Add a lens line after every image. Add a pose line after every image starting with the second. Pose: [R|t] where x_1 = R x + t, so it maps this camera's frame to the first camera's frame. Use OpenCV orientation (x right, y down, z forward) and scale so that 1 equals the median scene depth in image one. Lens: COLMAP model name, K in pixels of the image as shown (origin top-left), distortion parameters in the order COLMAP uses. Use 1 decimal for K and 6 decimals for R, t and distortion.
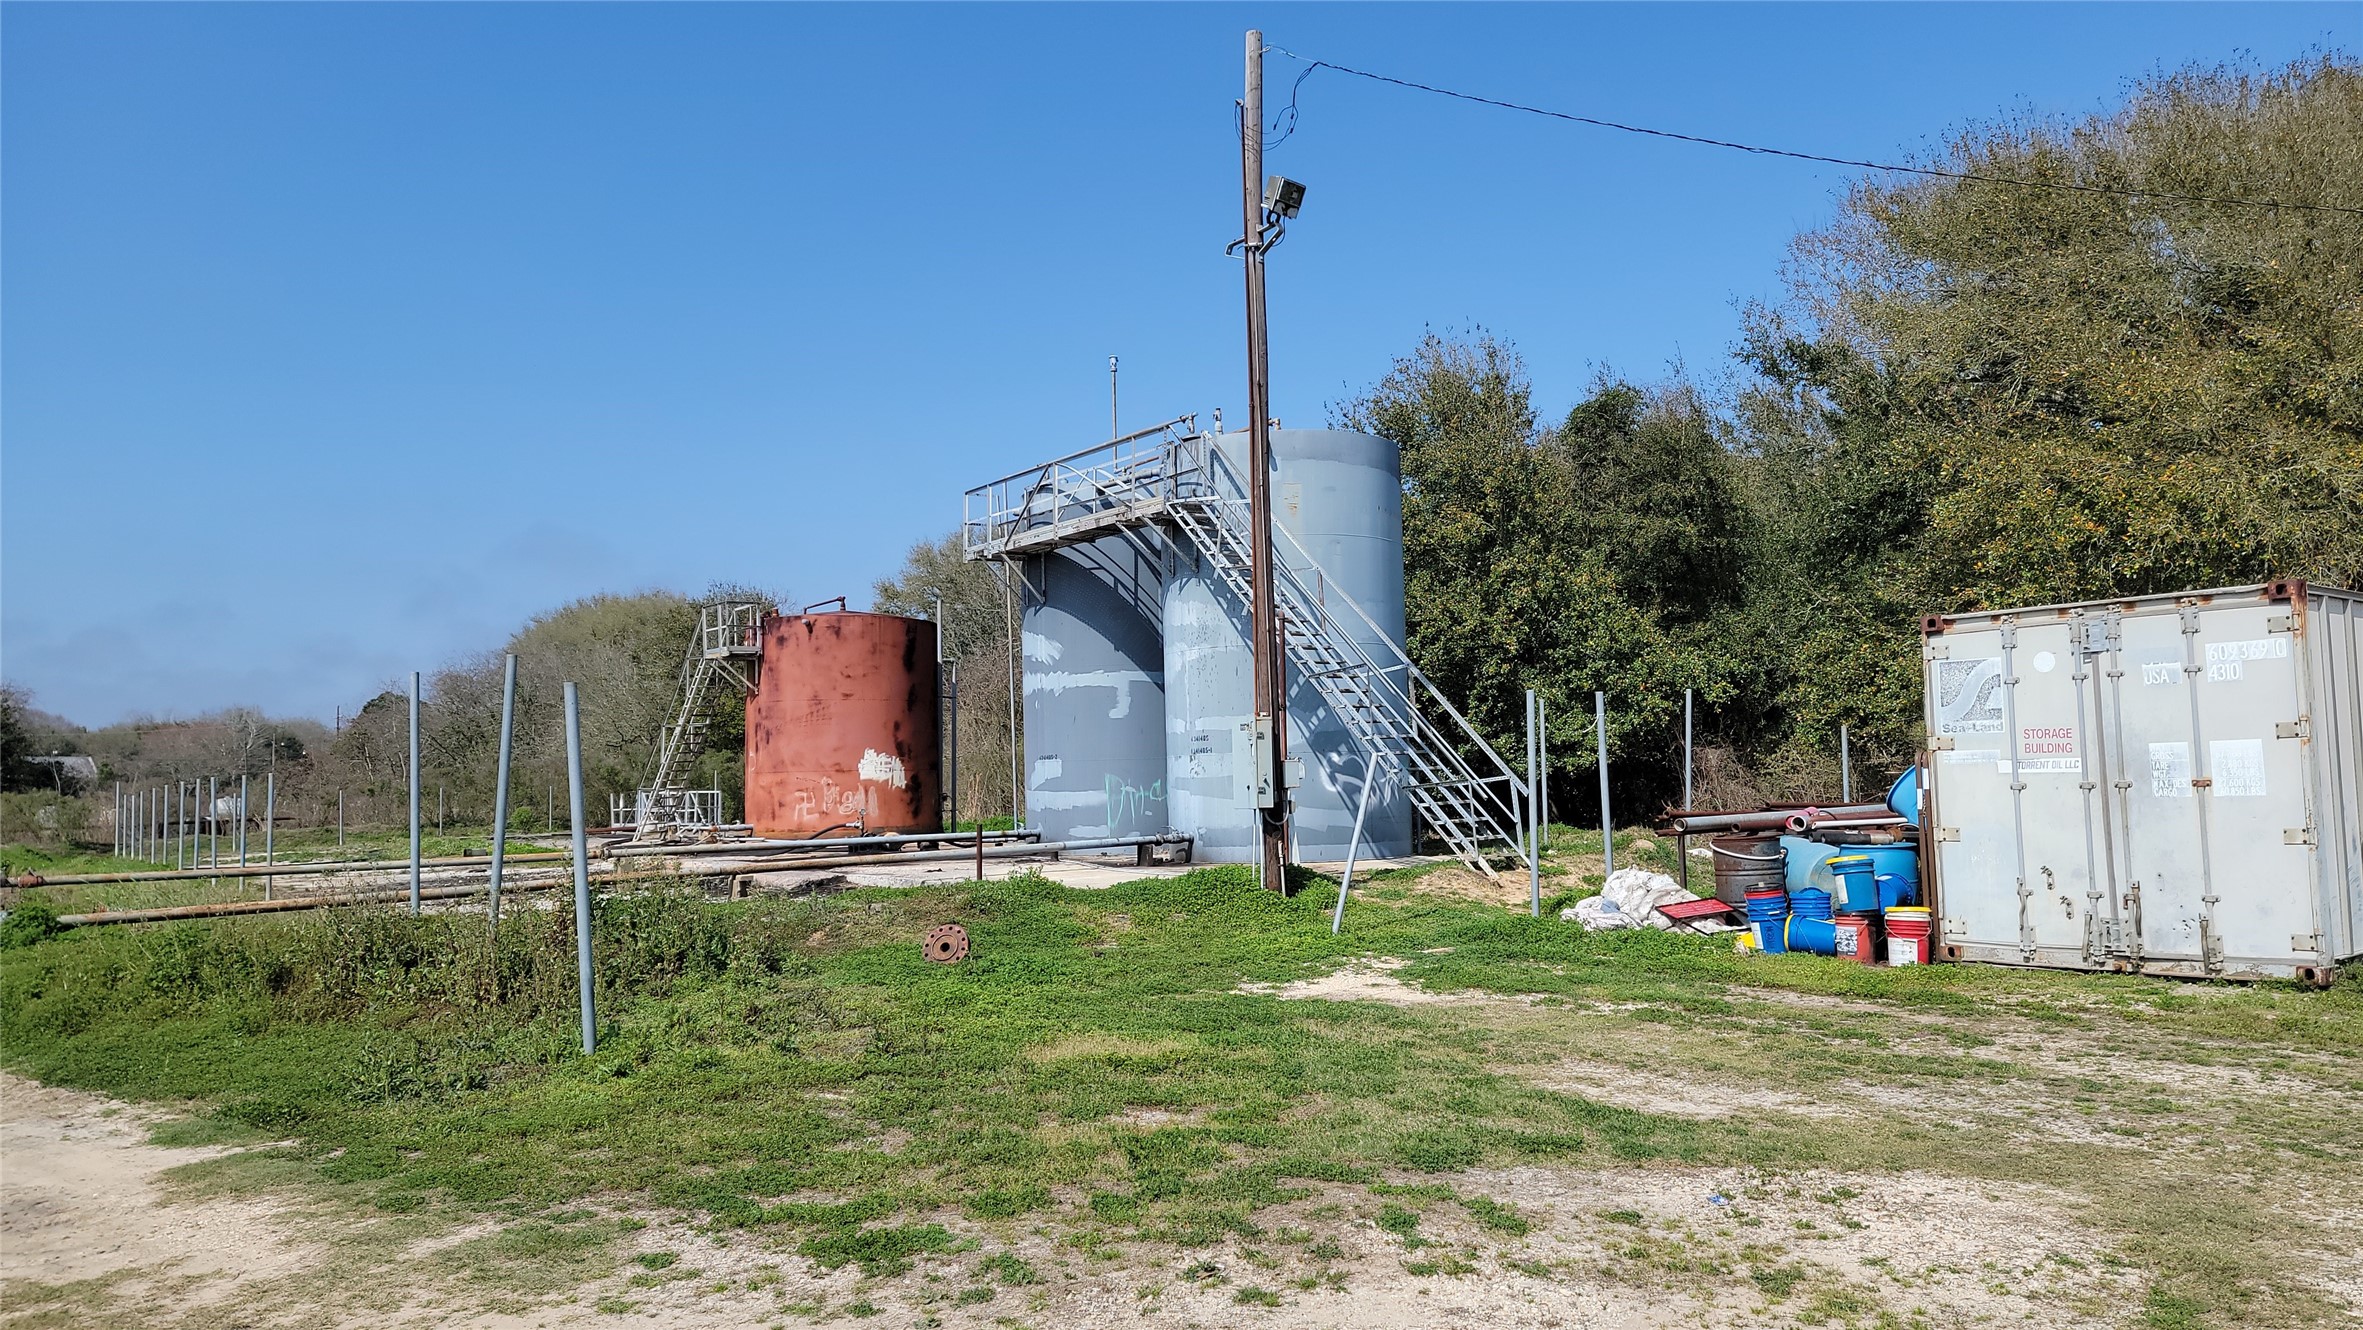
lens RADIAL K [[1647.6, 0, 1176.0], [0, 1647.6, 691.3], [0, 0, 1]] dist [0.086943, -0.091872]
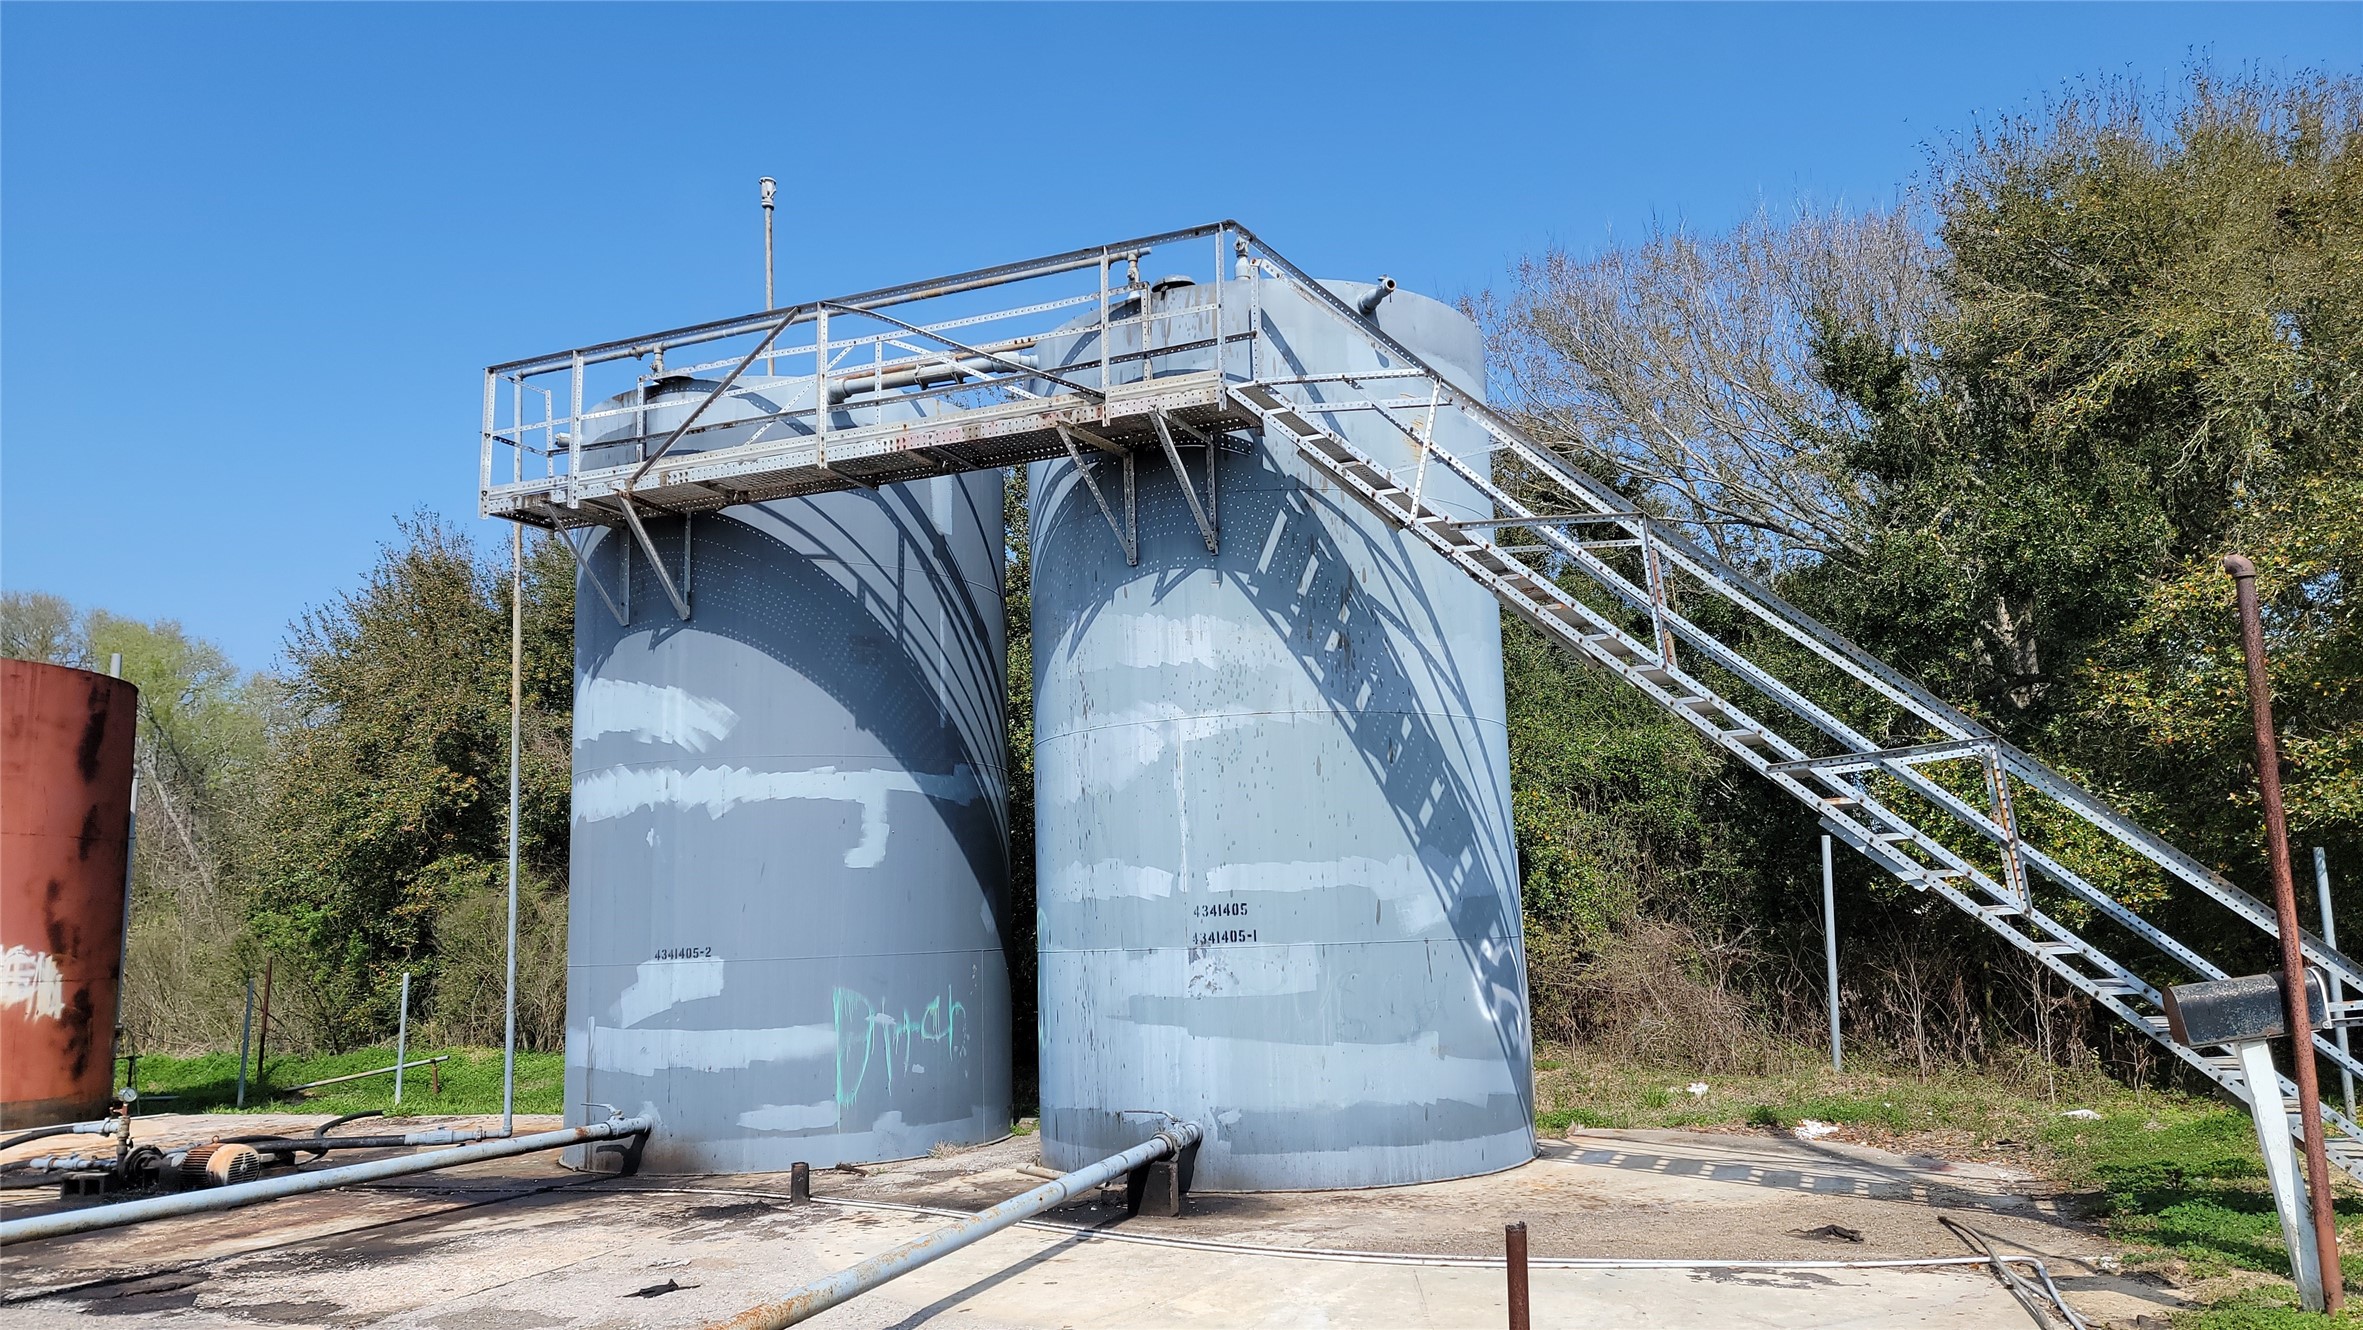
lens RADIAL K [[1647.6, 0, 1176.0], [0, 1647.6, 691.3], [0, 0, 1]] dist [0.086943, -0.091872]
pose [[0.840342, 0.076014, 0.536700, -0.216318], [-0.017695, 0.993438, -0.112998, 0.017659], [-0.541767, 0.085460, 0.836173, 0.537930]]
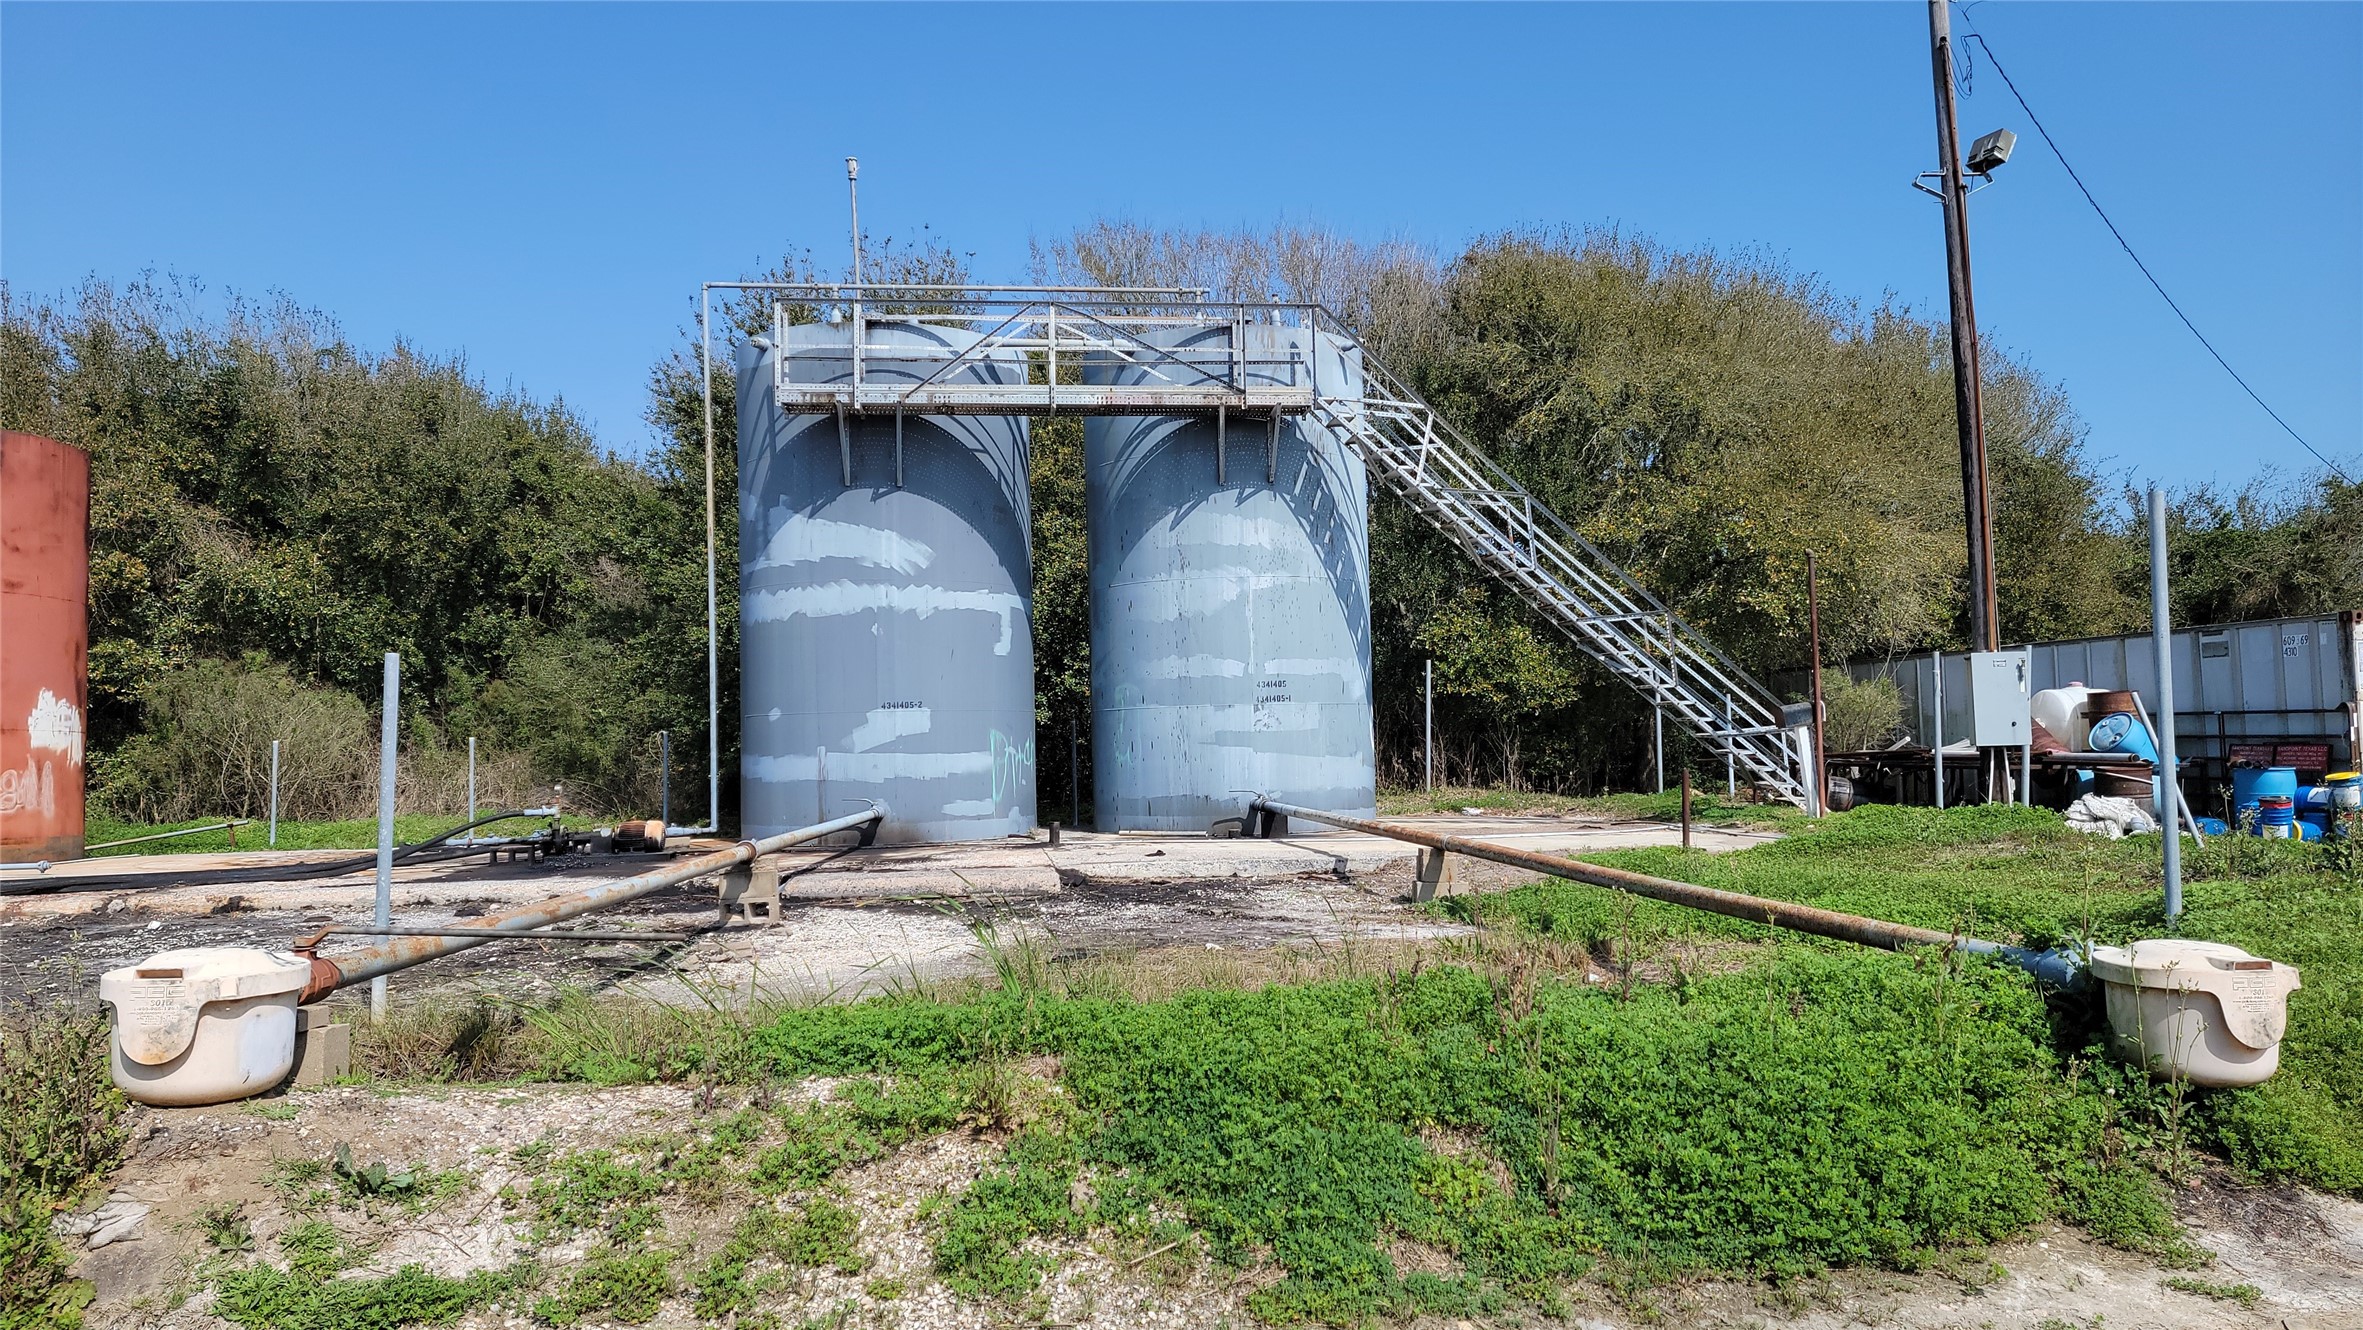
lens RADIAL K [[1627.9, 0, 1181.5], [0, 1627.9, 665.0], [0, 0, 1]] dist [0.086923, -0.083377]
pose [[0.476437, 0.057789, 0.877307, -0.635744], [-0.035455, 0.998289, -0.046504, 0.051359], [-0.878493, -0.008949, 0.477671, 0.565297]]
